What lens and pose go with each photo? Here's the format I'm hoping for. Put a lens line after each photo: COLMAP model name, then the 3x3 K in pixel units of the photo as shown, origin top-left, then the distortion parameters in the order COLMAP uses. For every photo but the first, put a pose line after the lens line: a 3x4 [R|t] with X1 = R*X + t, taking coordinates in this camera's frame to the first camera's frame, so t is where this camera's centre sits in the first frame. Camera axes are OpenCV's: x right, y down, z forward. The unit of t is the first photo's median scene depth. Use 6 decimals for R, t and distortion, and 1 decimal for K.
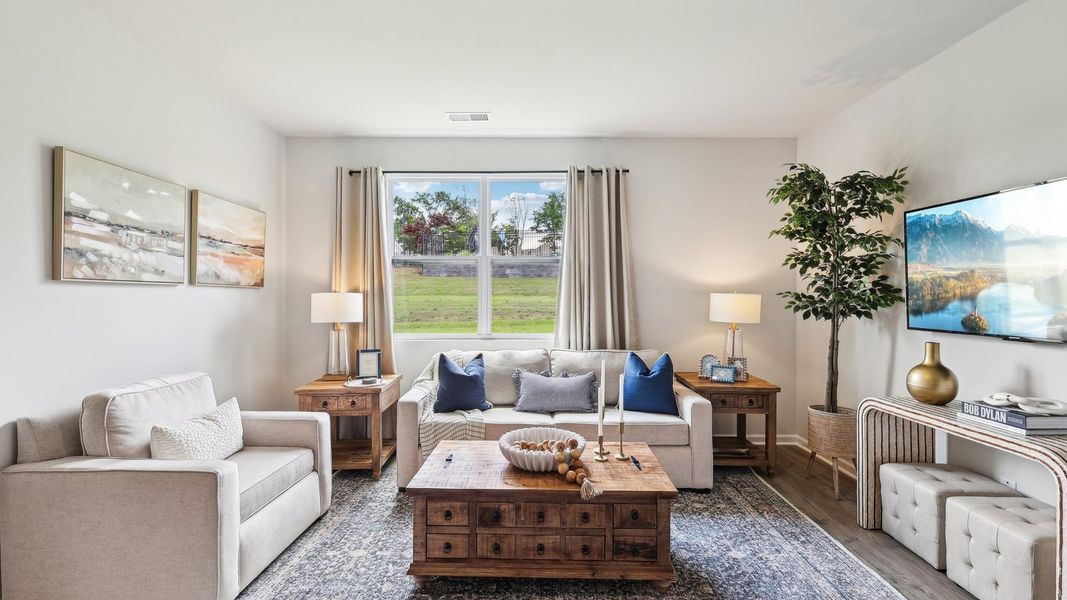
lens RADIAL K [[497.7, 0, 533.5], [0, 497.7, 300.0], [0, 0, 1]] dist [0.002355, 0.000528]
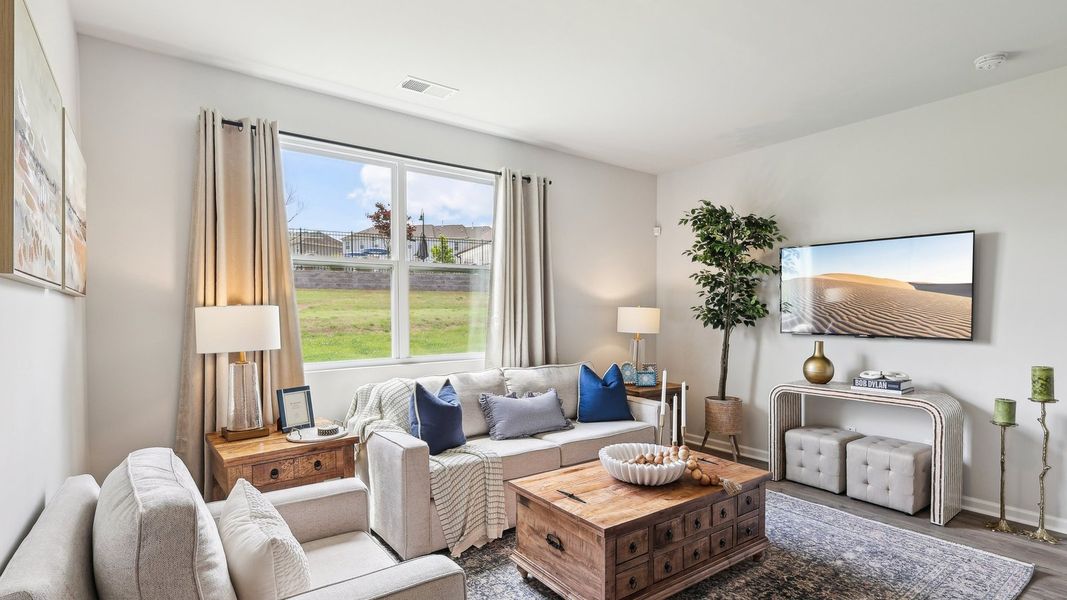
lens RADIAL K [[527.8, 0, 559.0], [0, 527.8, 328.7], [0, 0, 1]] dist [0.002209, 0.000223]
pose [[0.777435, -0.024087, 0.628502, -0.573819], [0.009195, 0.999595, 0.026936, 0.000696], [-0.628896, -0.015162, 0.777341, 0.219079]]
